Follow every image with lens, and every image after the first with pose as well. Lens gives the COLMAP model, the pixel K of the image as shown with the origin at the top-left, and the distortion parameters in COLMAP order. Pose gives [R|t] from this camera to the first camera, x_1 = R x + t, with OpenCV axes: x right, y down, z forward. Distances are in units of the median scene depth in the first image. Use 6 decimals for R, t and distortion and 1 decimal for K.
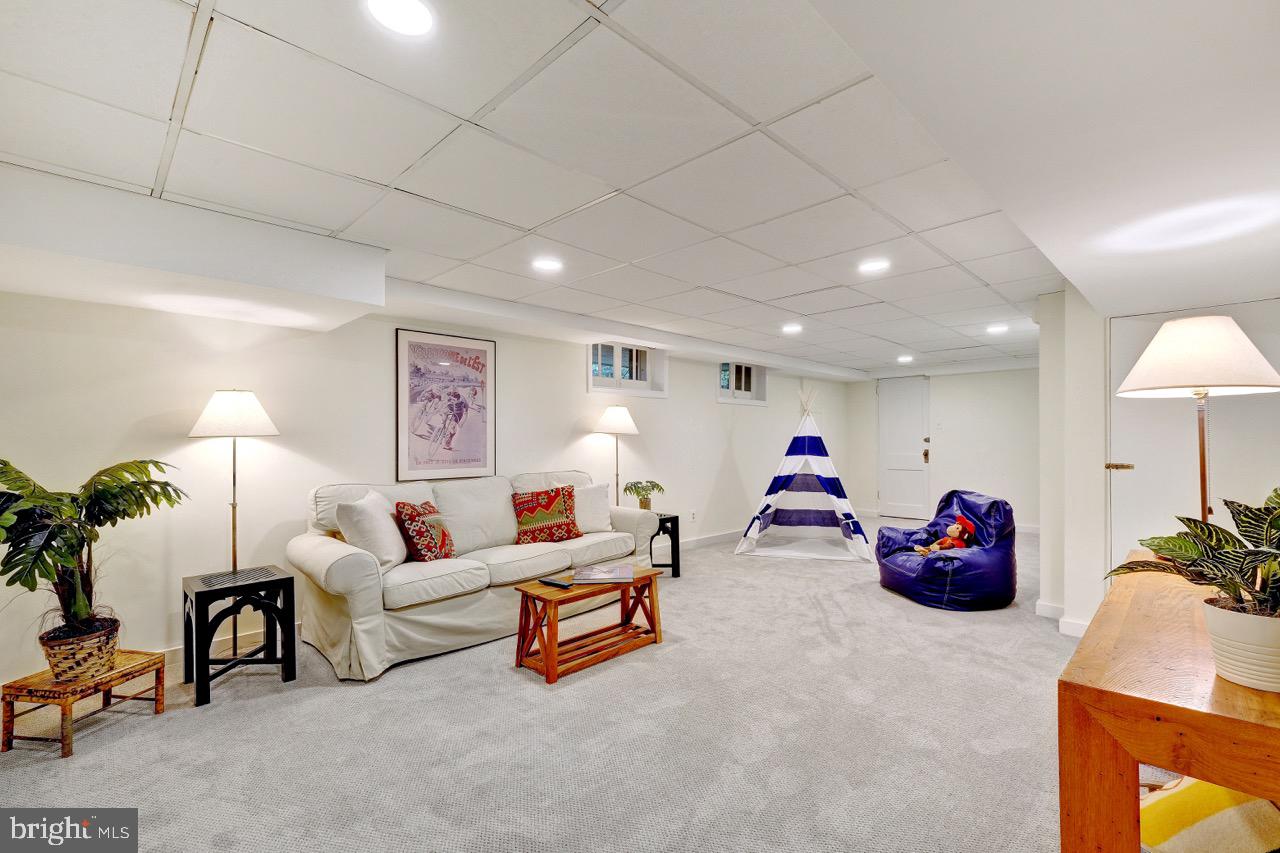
lens RADIAL K [[559.1, 0, 647.5], [0, 559.1, 436.8], [0, 0, 1]] dist [0.000486, 0.000126]
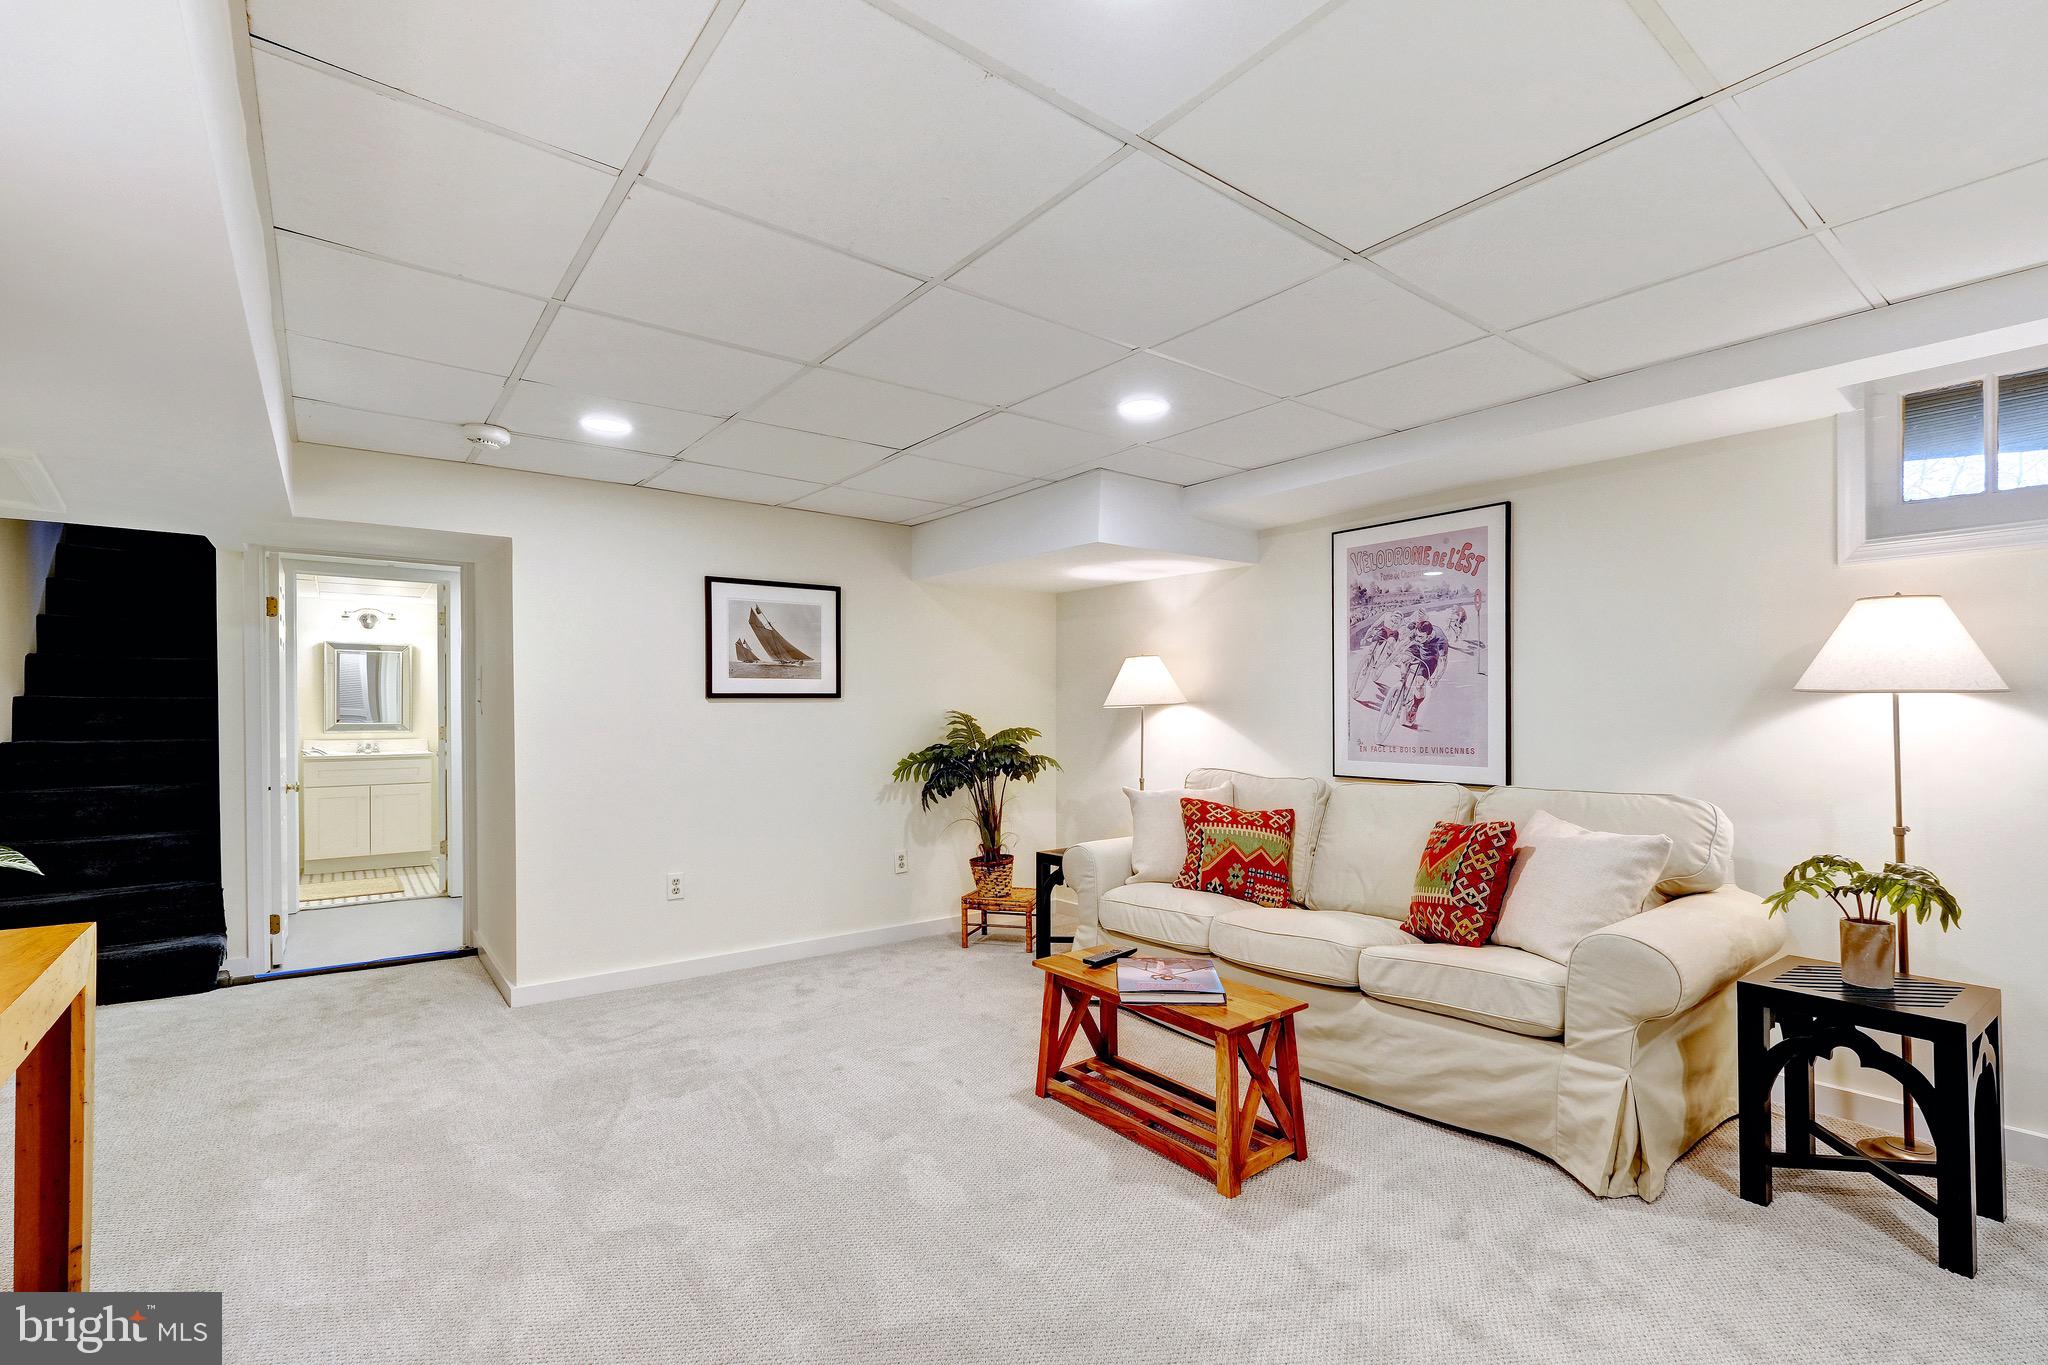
lens RADIAL K [[917.2, 0, 1048.7], [0, 917.2, 692.1], [0, 0, 1]] dist [0.001381, 0.000256]
pose [[-0.109520, -0.013782, -0.993889, 0.584176], [0.007067, 0.999868, -0.014644, -0.001661], [0.993959, -0.008627, -0.109408, 0.756167]]
